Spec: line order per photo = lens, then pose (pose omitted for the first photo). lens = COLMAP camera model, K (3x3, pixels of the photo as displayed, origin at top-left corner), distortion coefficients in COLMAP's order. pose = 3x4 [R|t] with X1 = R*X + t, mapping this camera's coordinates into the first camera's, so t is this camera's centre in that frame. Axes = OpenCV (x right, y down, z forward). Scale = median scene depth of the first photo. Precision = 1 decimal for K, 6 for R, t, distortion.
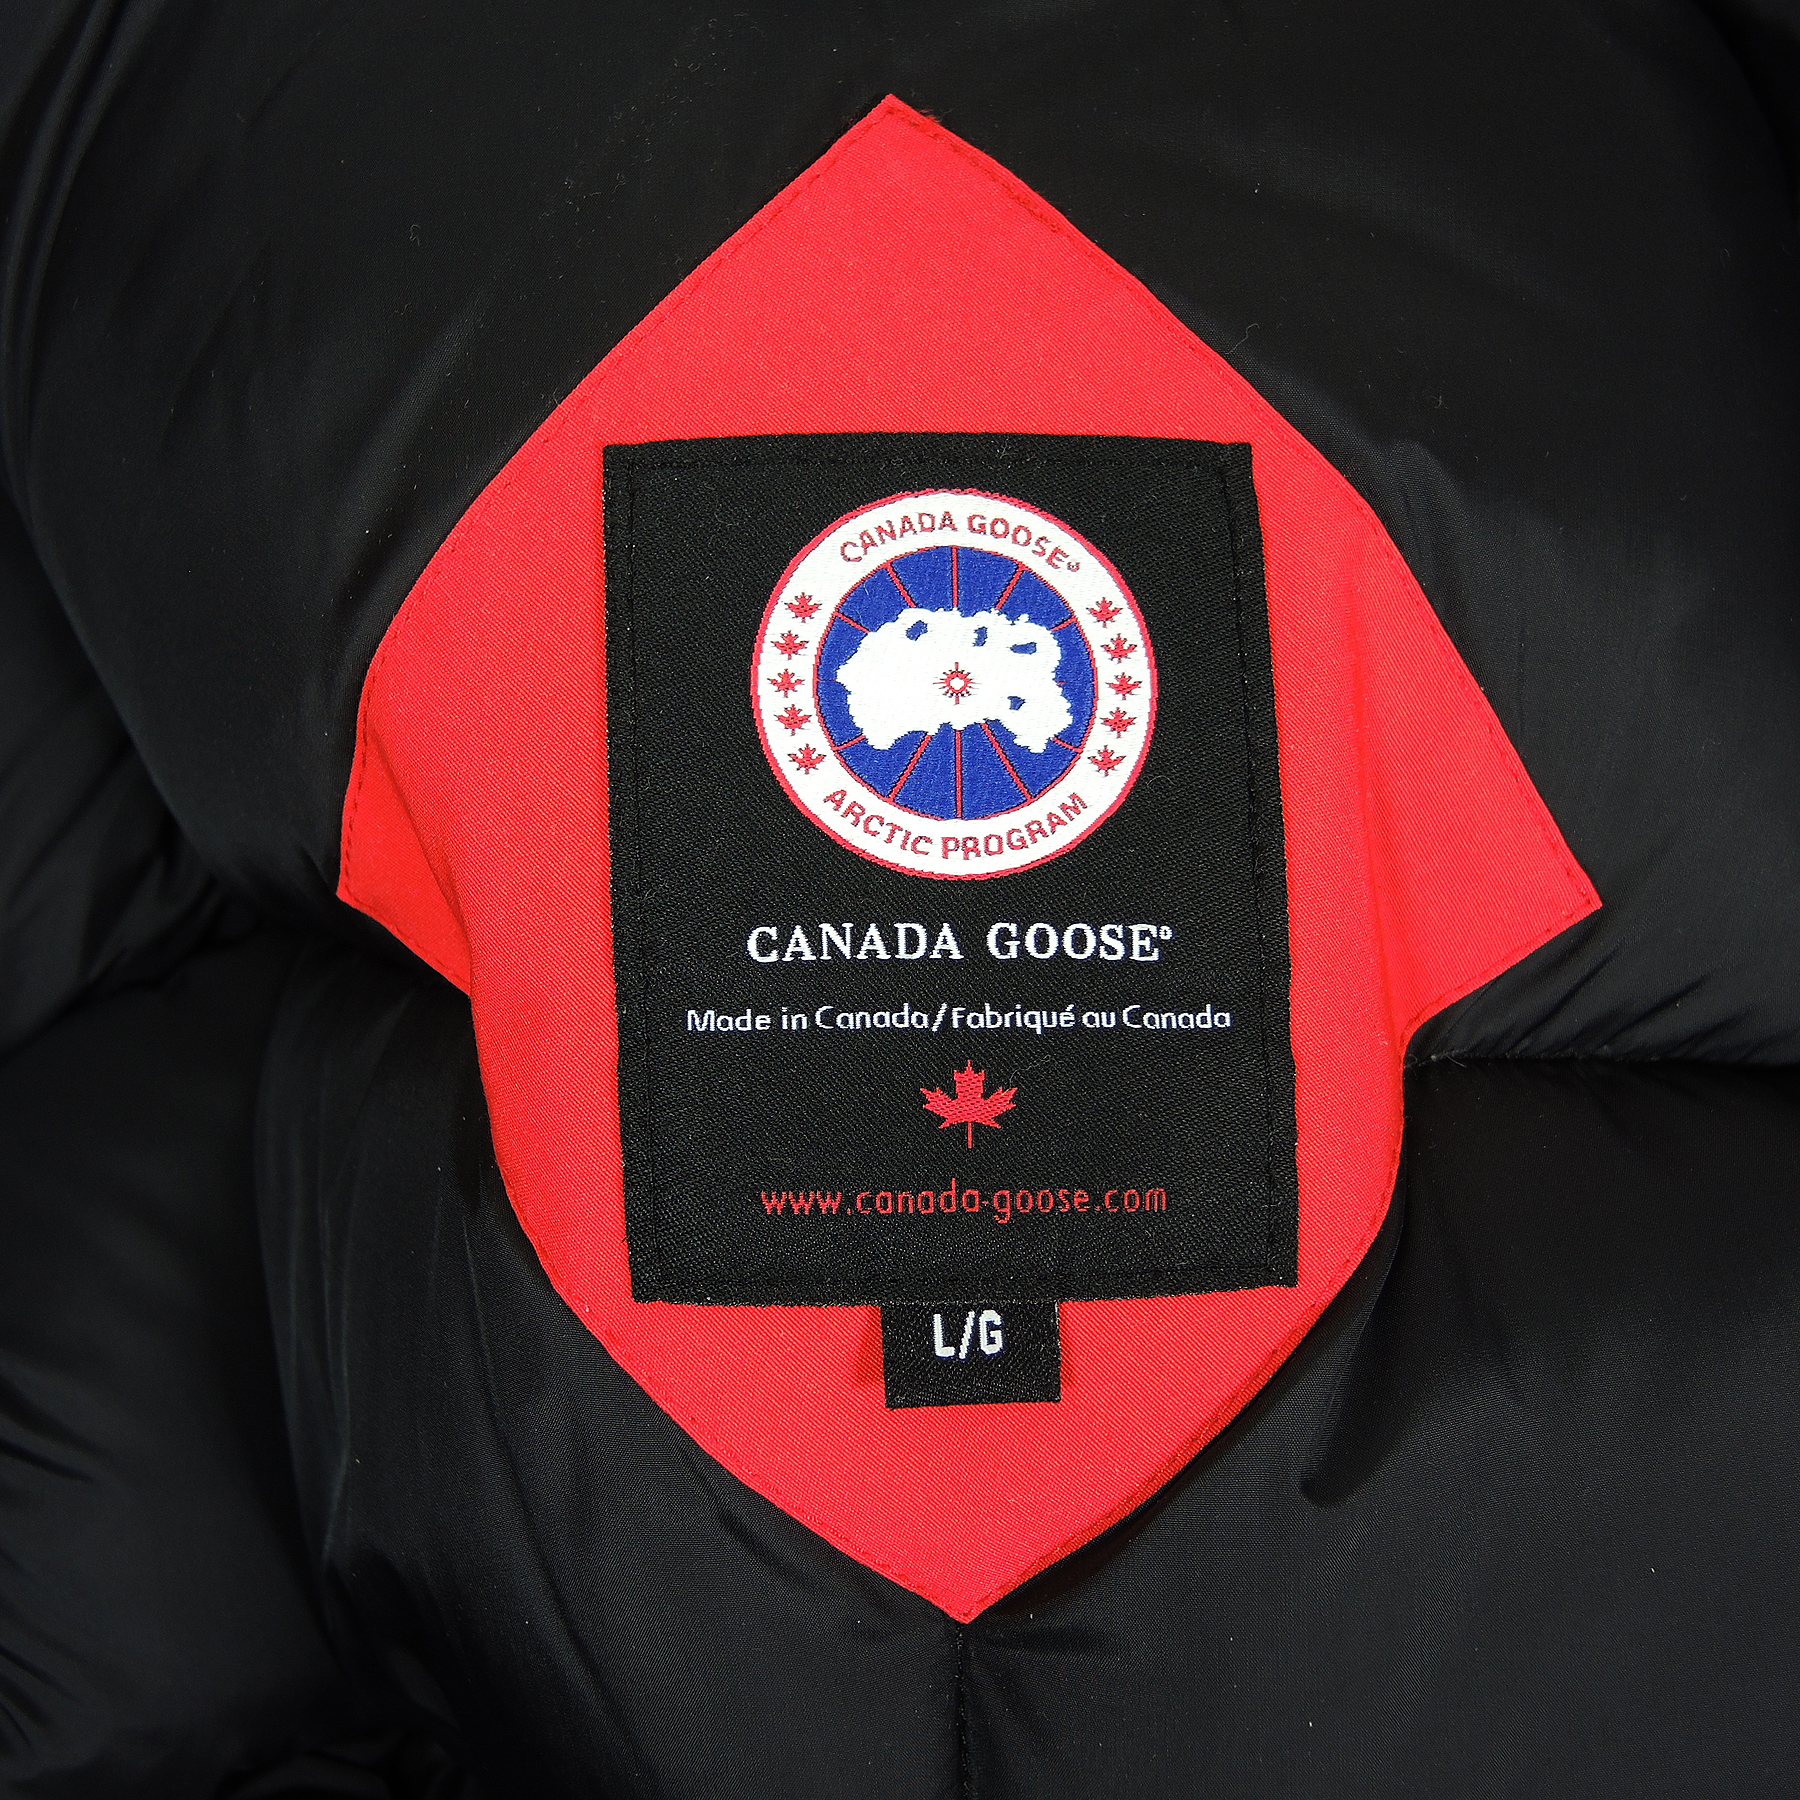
lens RADIAL K [[2042.2, 0, 905.8], [0, 2042.2, 904.2], [0, 0, 1]] dist [-0.003904, 0.000000]
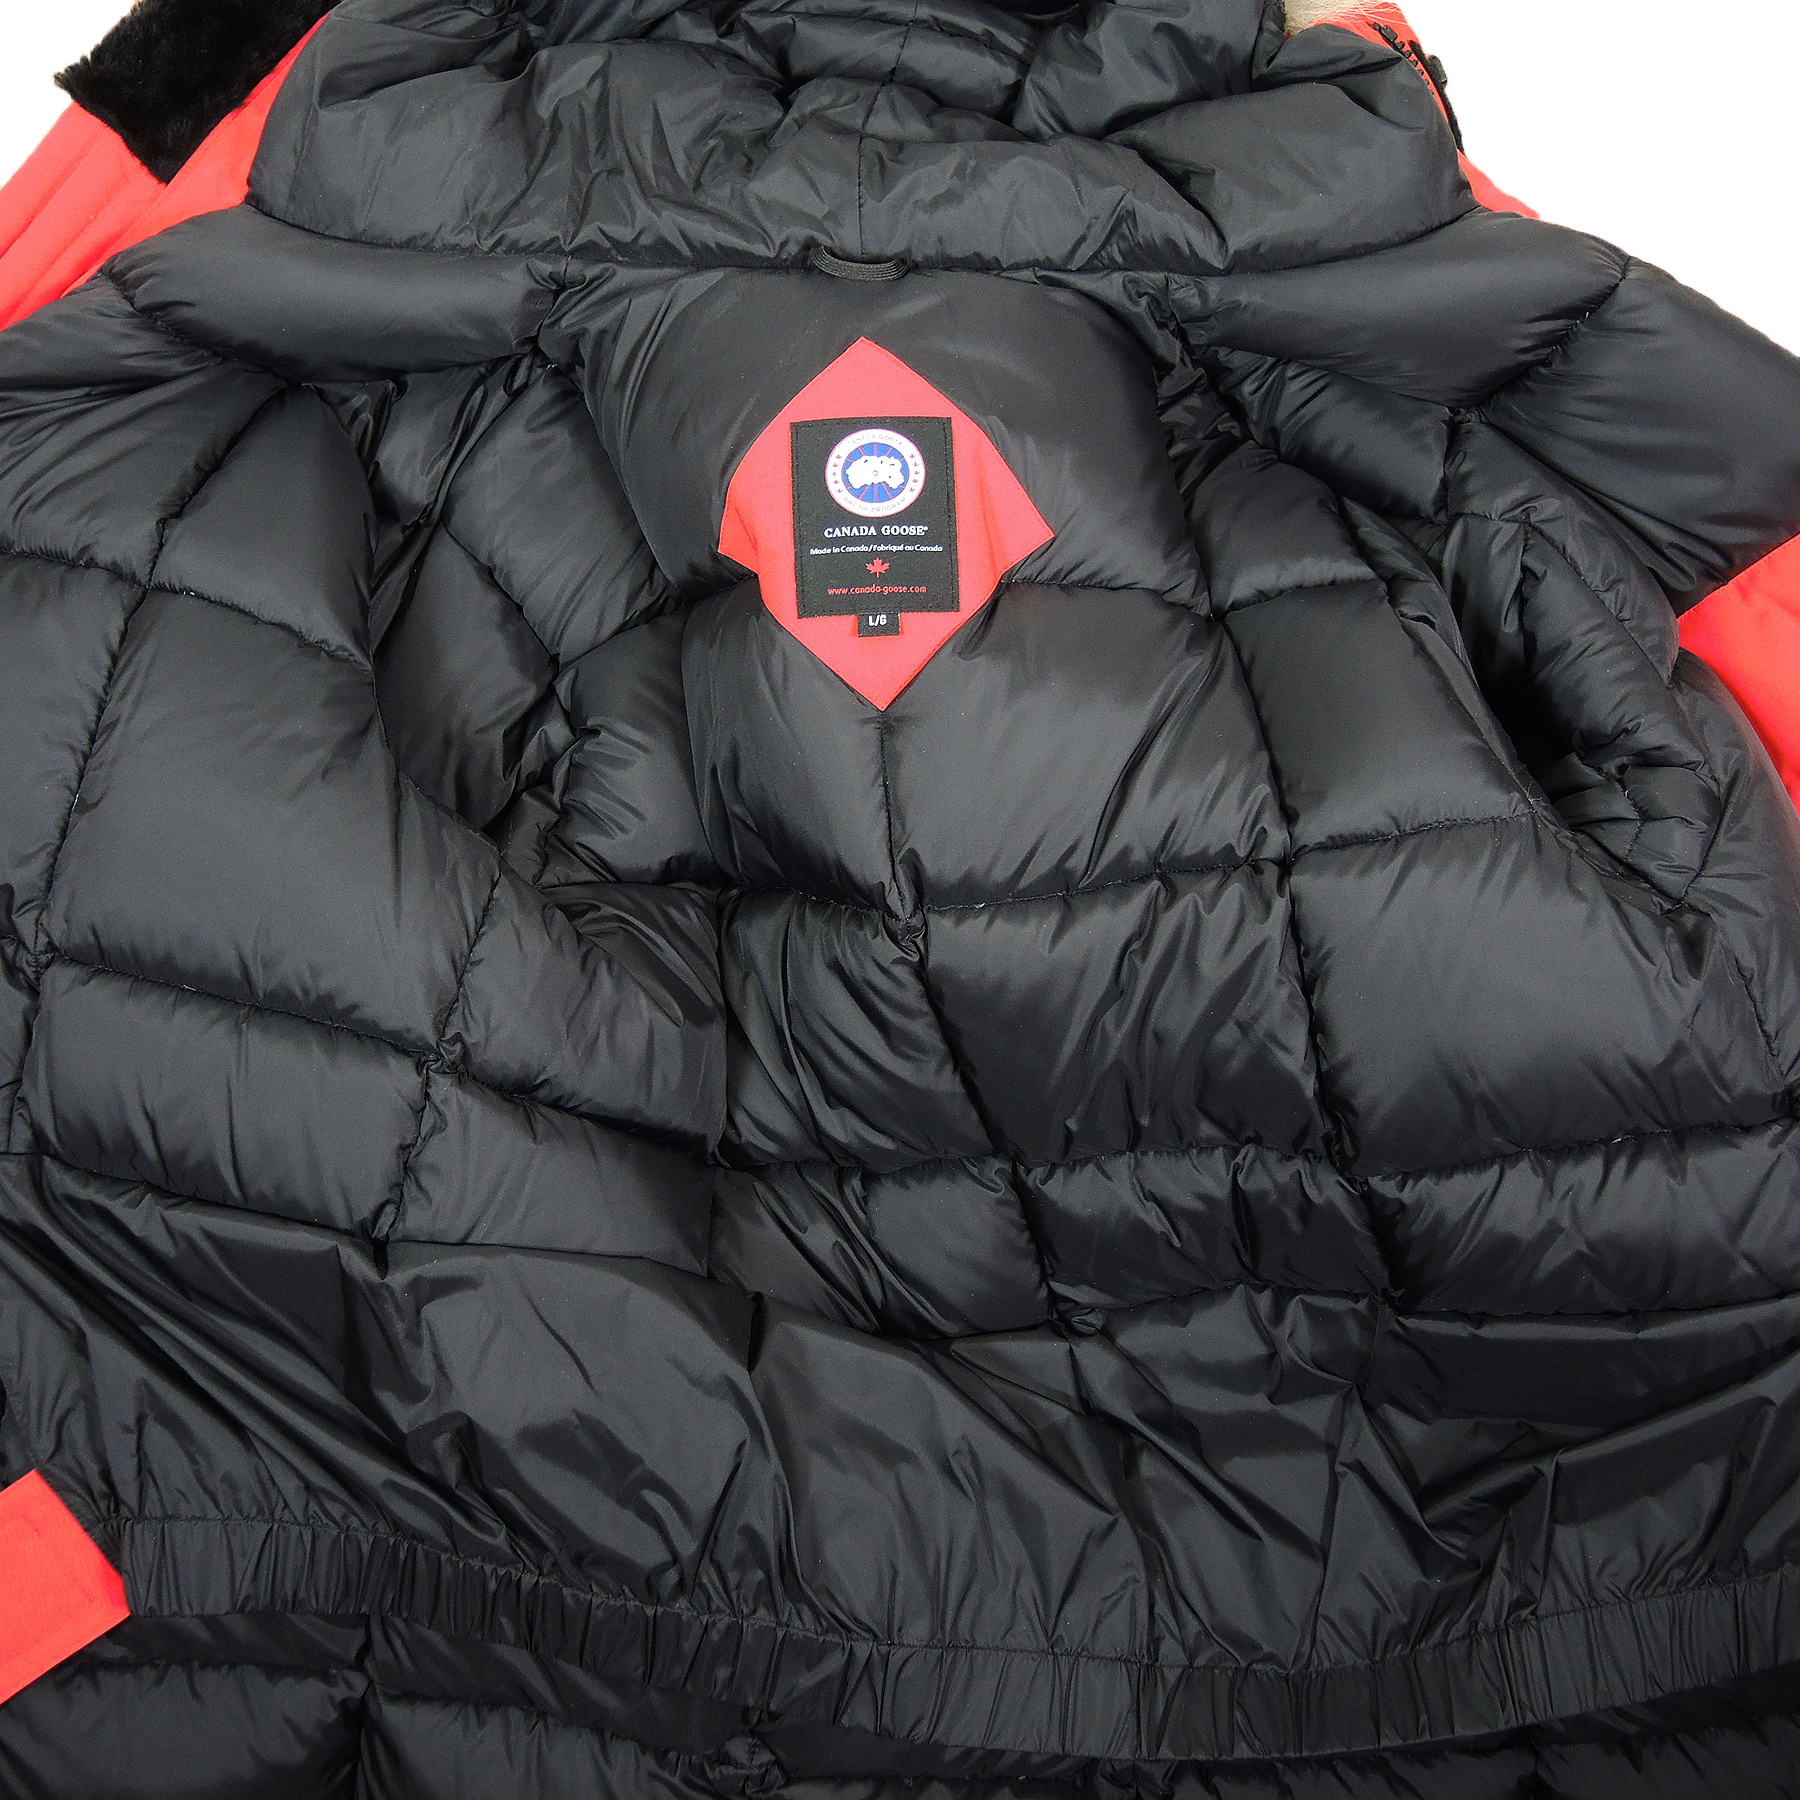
lens RADIAL K [[2042.2, 0, 891.5], [0, 2042.2, 892.9], [0, 0, 1]] dist [-0.003904, 0.000000]
pose [[0.995962, -0.020675, -0.087360, 0.398334], [0.009798, 0.992341, -0.123142, 1.236376], [0.089237, 0.121789, 0.988536, -2.955482]]
